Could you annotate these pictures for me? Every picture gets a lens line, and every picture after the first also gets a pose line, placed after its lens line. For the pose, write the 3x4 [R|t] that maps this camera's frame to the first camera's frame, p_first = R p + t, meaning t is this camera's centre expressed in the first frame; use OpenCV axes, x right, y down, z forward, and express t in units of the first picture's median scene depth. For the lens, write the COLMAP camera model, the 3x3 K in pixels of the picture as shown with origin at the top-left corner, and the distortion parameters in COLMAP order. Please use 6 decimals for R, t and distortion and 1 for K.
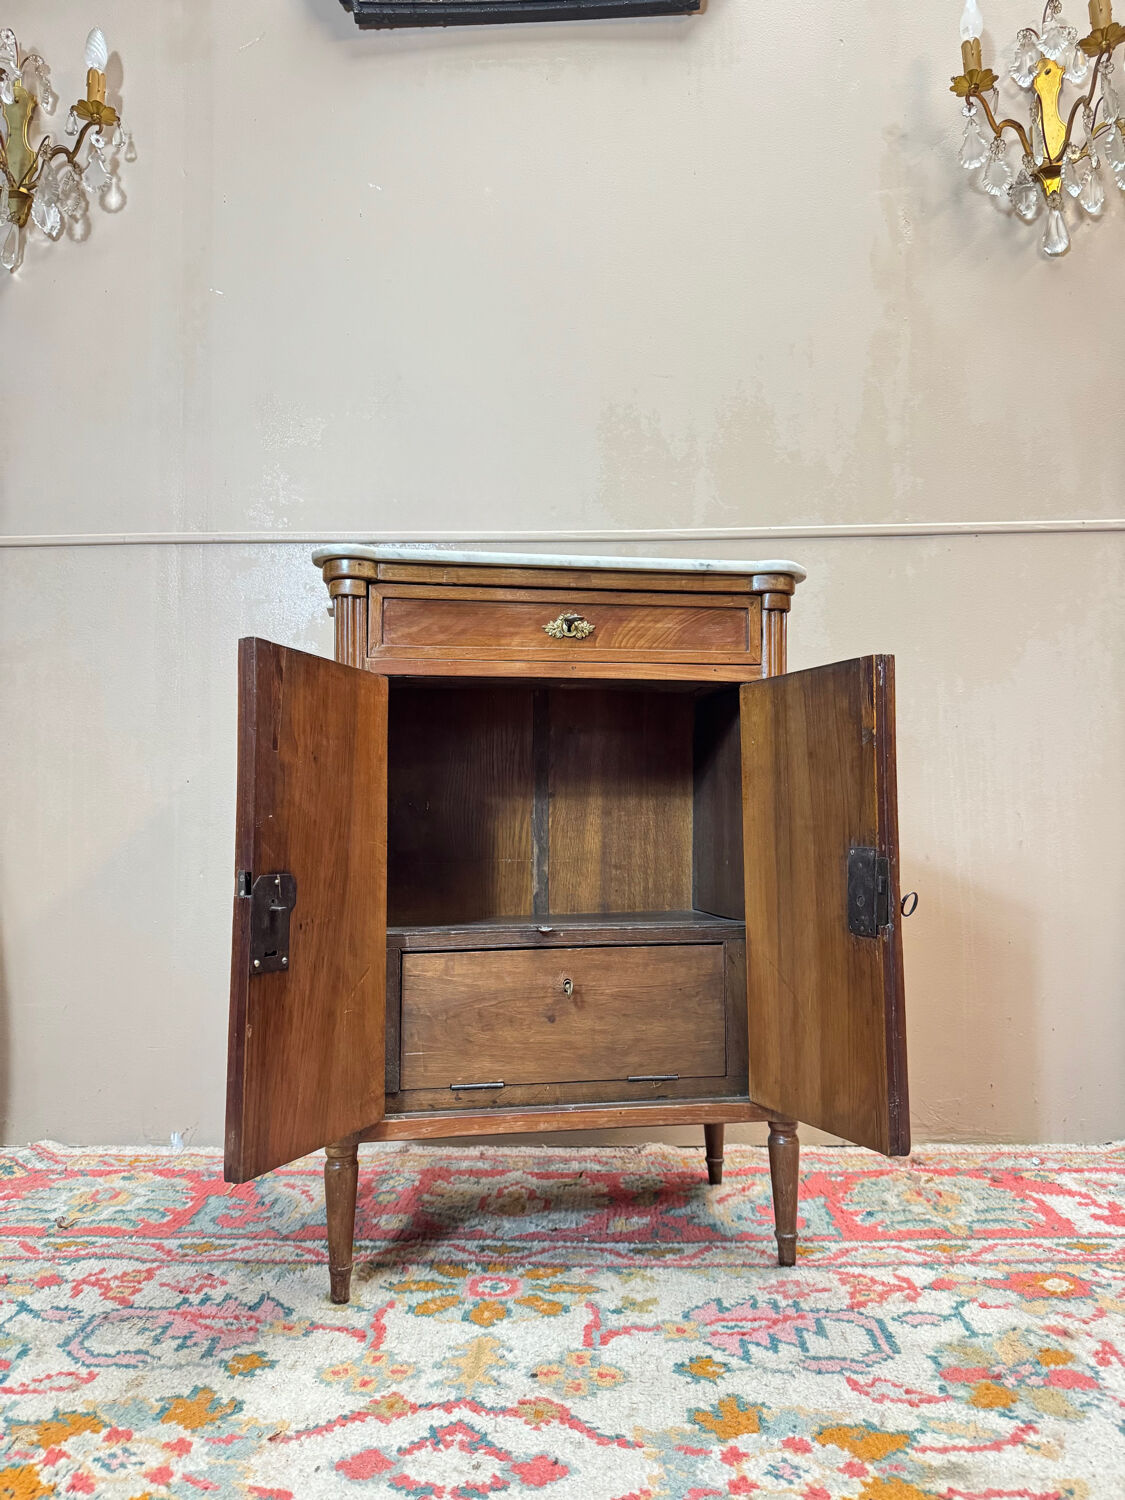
lens RADIAL K [[1069.1, 0, 558.1], [0, 1069.1, 757.6], [0, 0, 1]] dist [-0.000664, -0.006483]
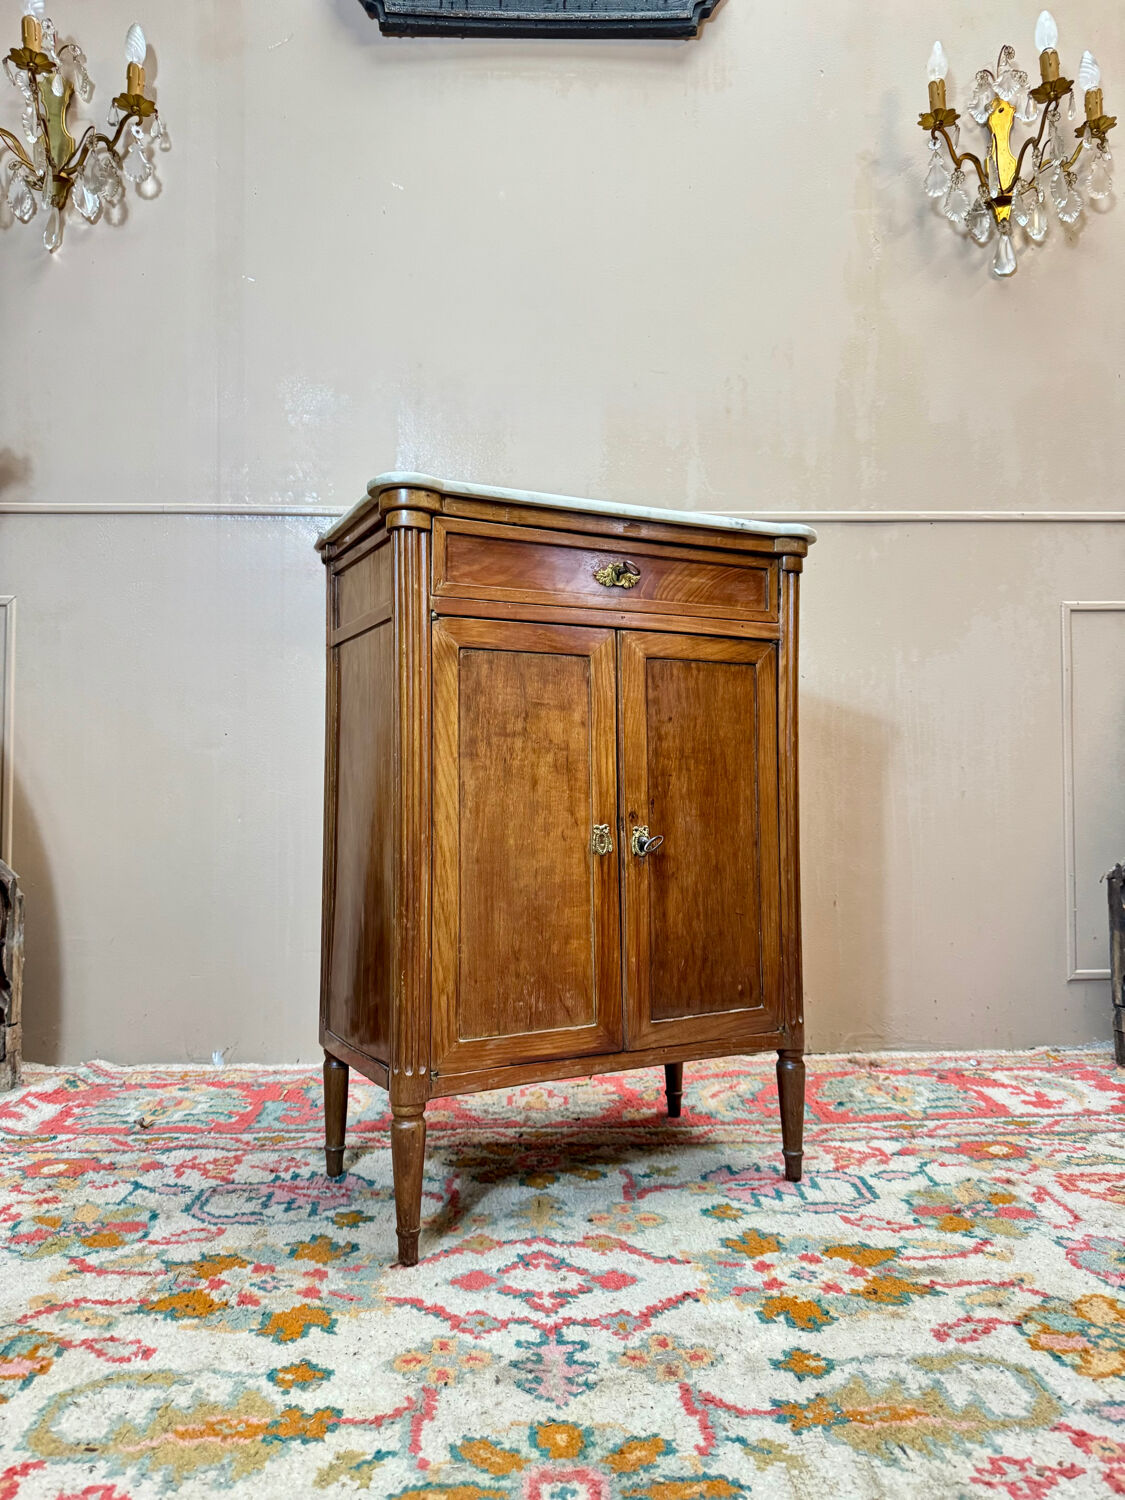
lens RADIAL K [[1070.9, 0, 555.3], [0, 1070.9, 751.8], [0, 0, 1]] dist [-0.002486, -0.004933]
pose [[0.997334, 0.006410, 0.072696, -0.133971], [-0.008880, 0.999392, 0.033705, 0.000827], [-0.072436, -0.034261, 0.996784, -0.172898]]
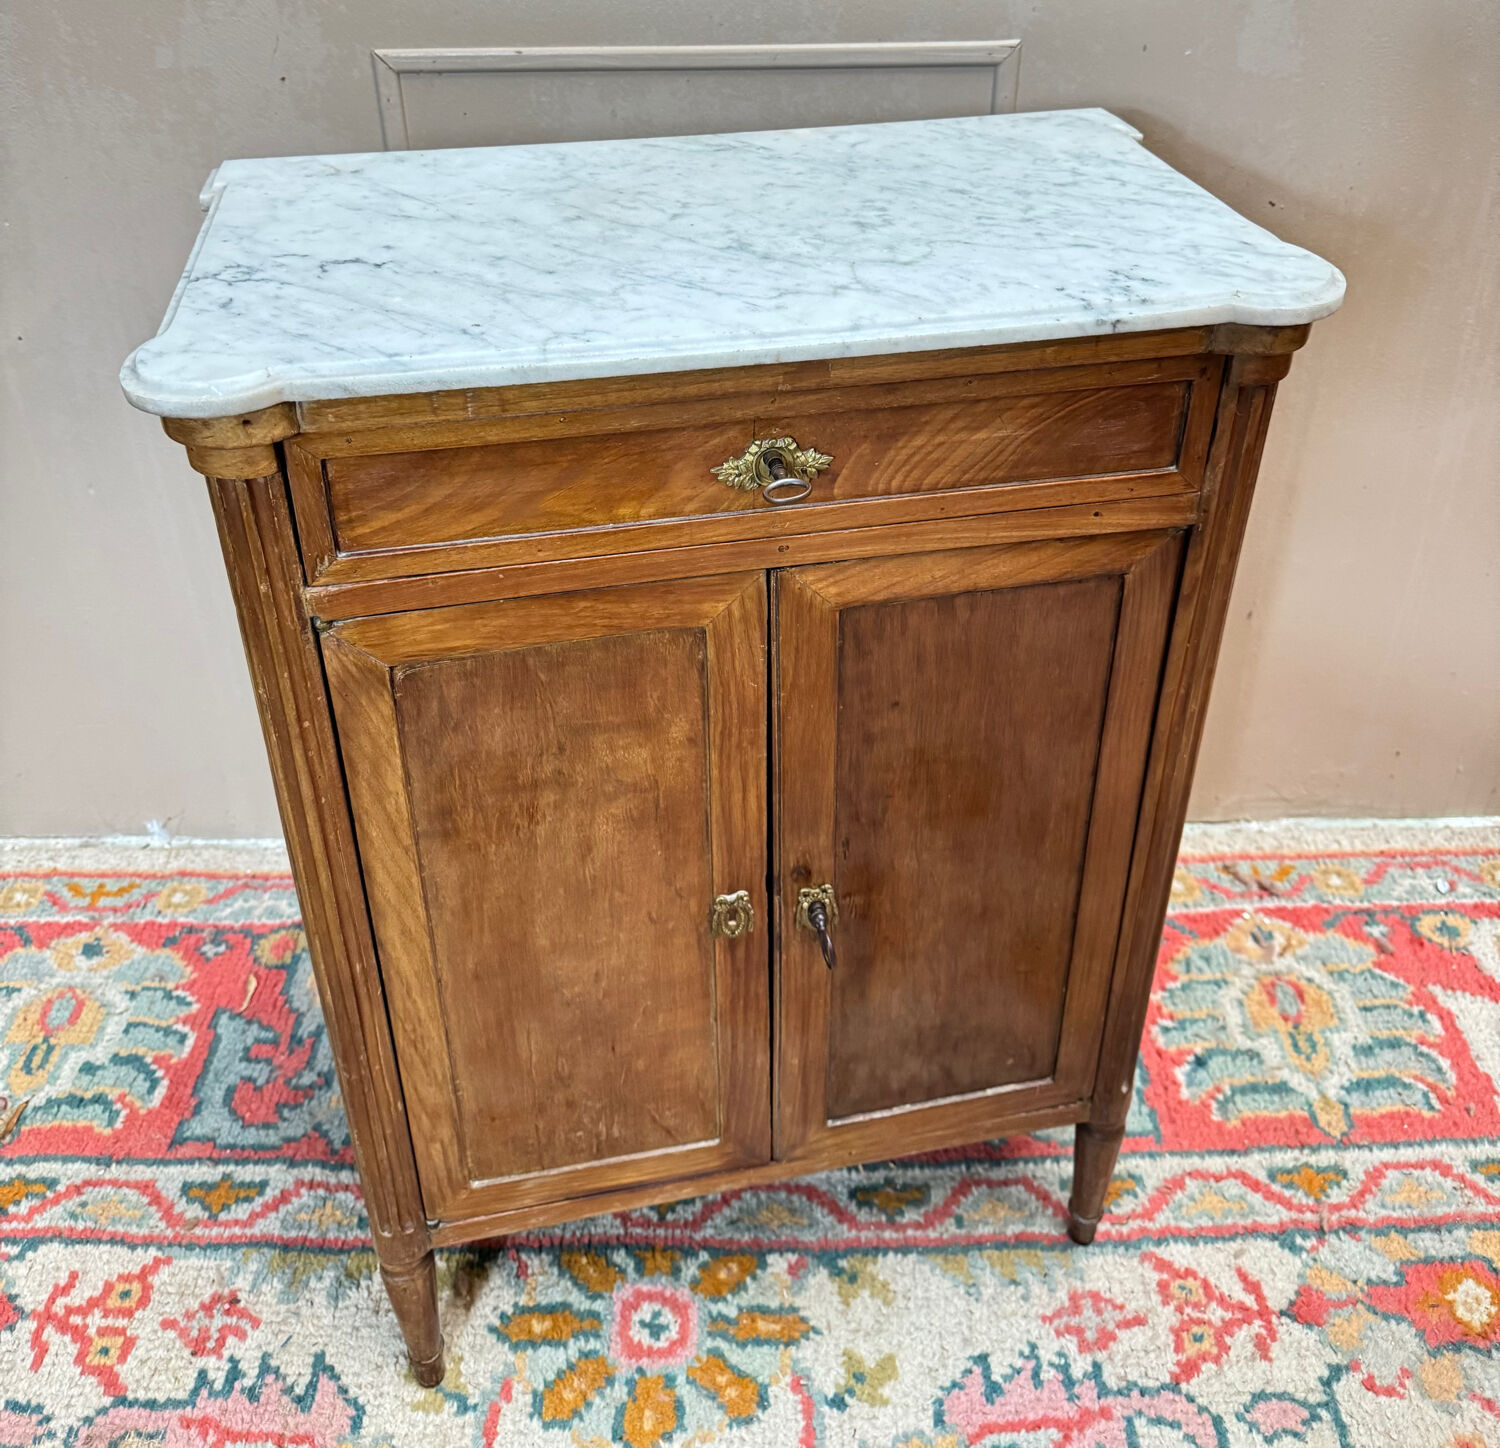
lens RADIAL K [[1416.8, 0, 738.2], [0, 1416.8, 478.1], [0, 0, 1]] dist [-0.005897, -0.005115]
pose [[0.999605, -0.018736, 0.020971, -0.016246], [0.003284, 0.818395, 0.574647, -0.473725], [-0.027929, -0.574351, 0.818132, 0.583390]]
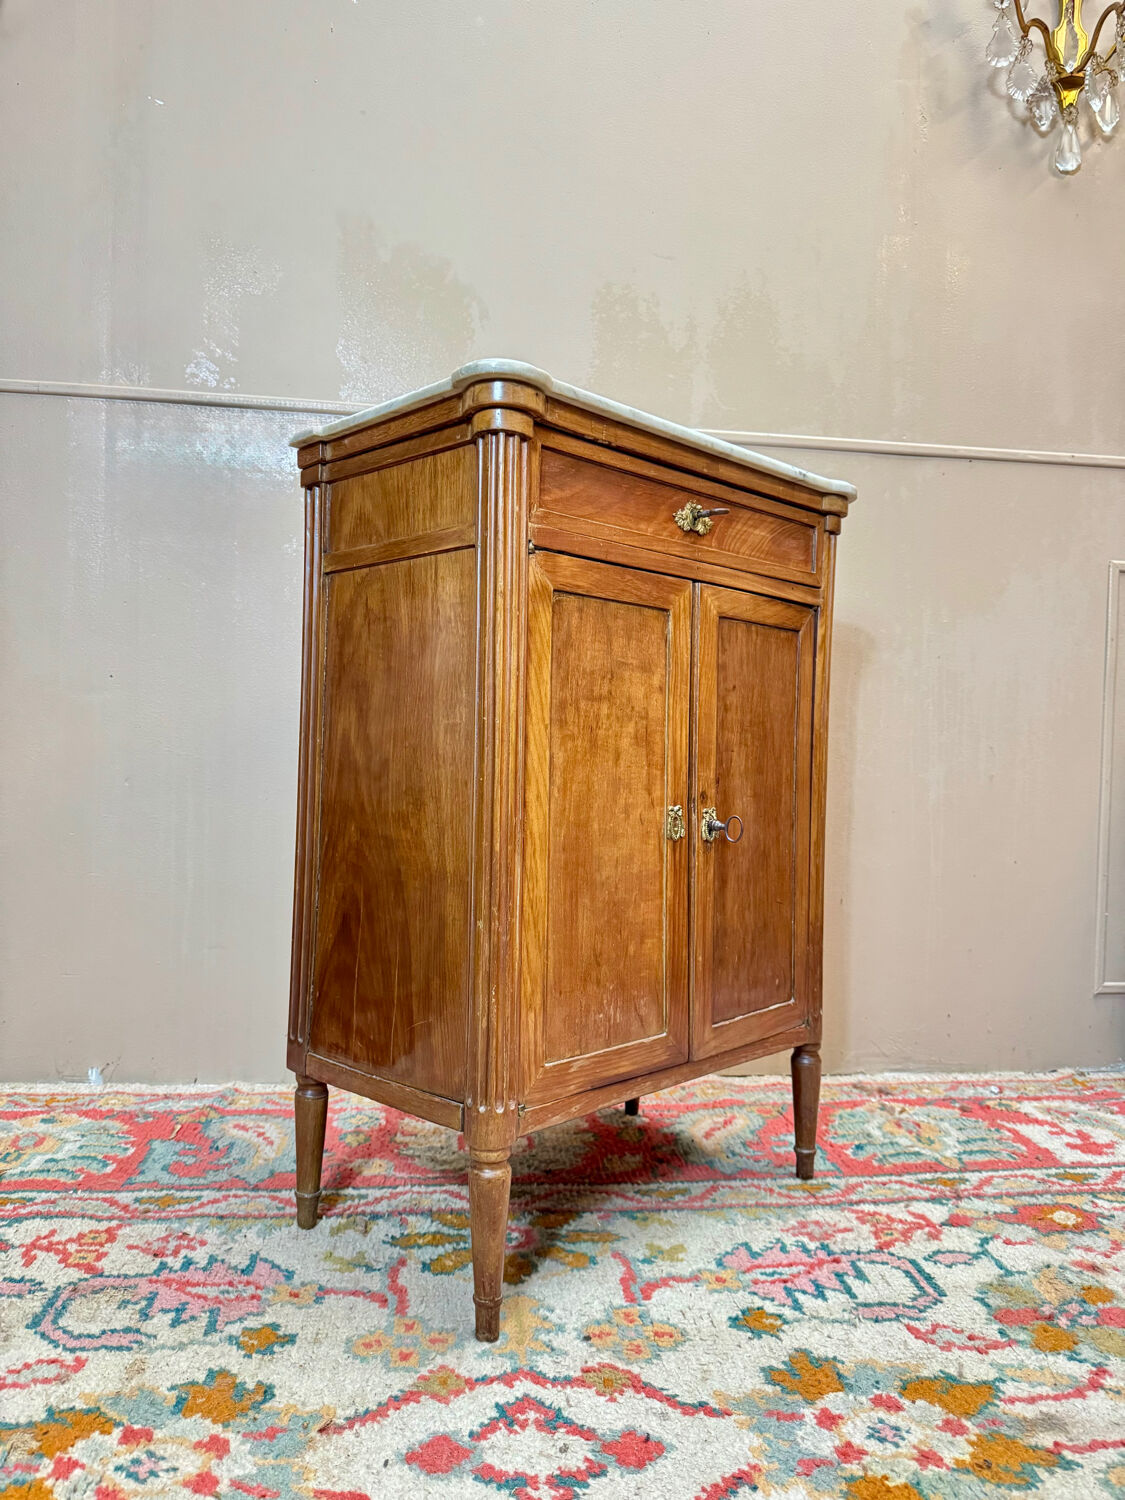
lens RADIAL K [[1072.7, 0, 556.9], [0, 1072.7, 755.1], [0, 0, 1]] dist [-0.005389, -0.003278]
pose [[0.987520, 0.036070, 0.153310, -0.178654], [-0.047461, 0.996325, 0.071297, 0.010604], [-0.150175, -0.077683, 0.985603, 0.113542]]
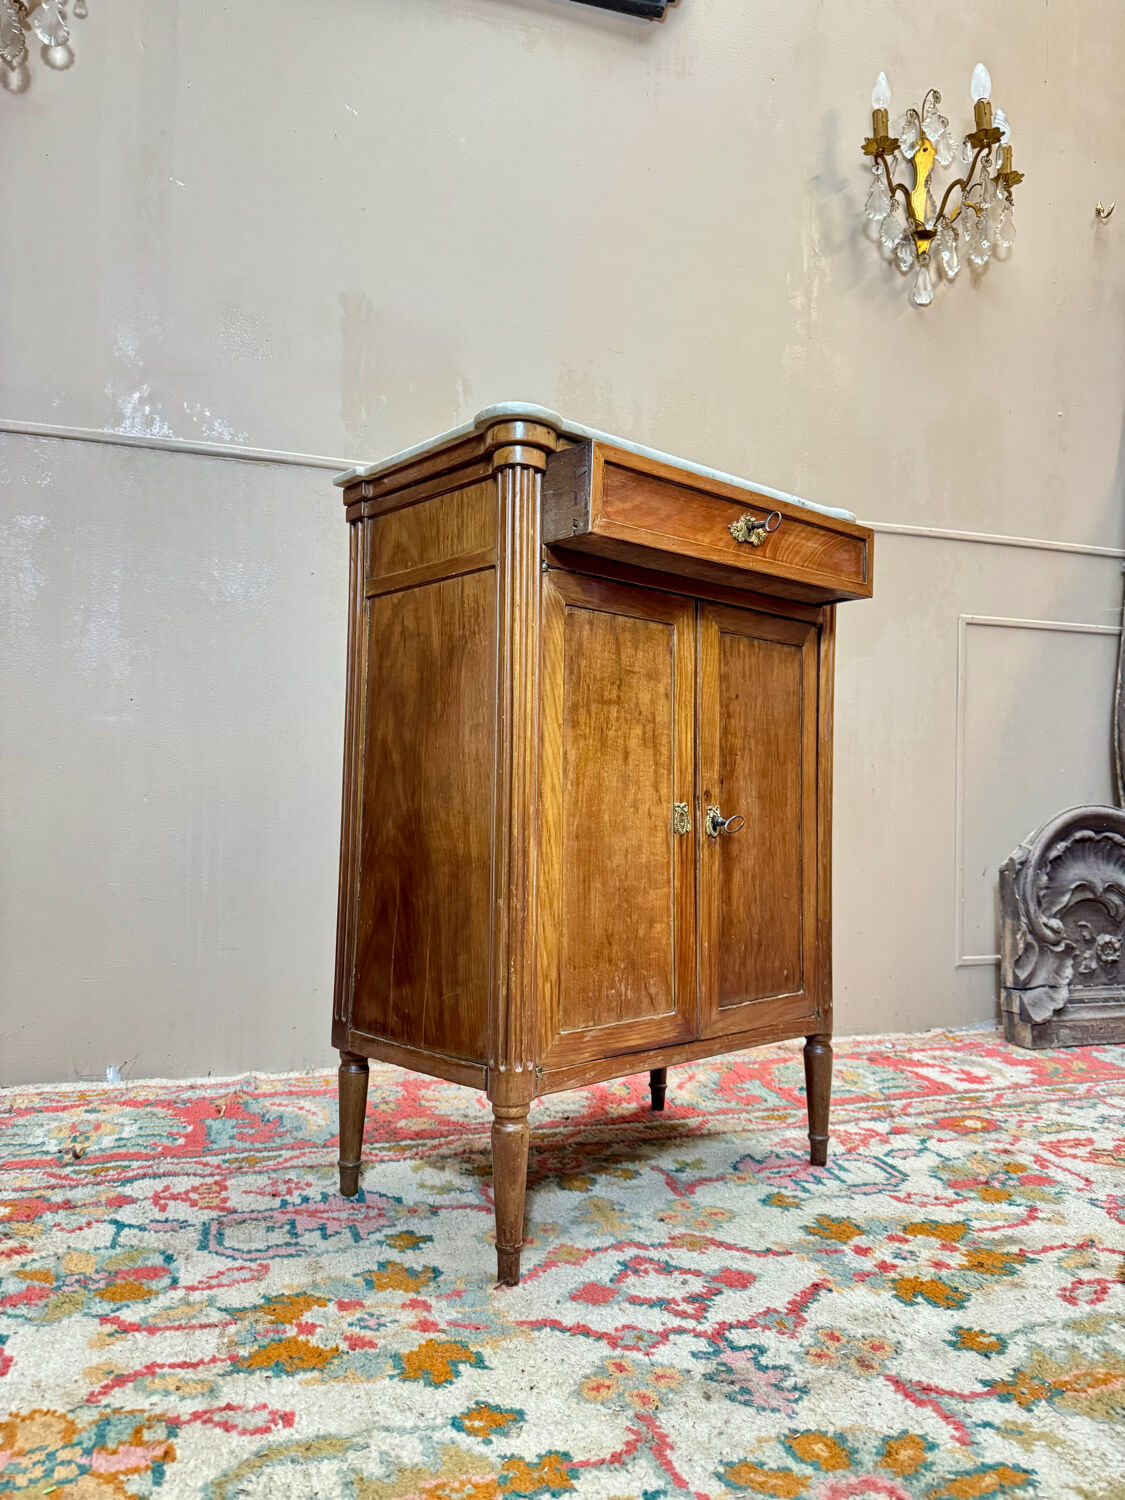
lens RADIAL K [[1069.1, 0, 558.1], [0, 1069.1, 757.6], [0, 0, 1]] dist [-0.000664, -0.006483]
pose [[0.941136, 0.039380, 0.335727, -0.461630], [-0.050221, 0.998458, 0.023667, 0.048264], [-0.334278, -0.039134, 0.941662, -0.029707]]
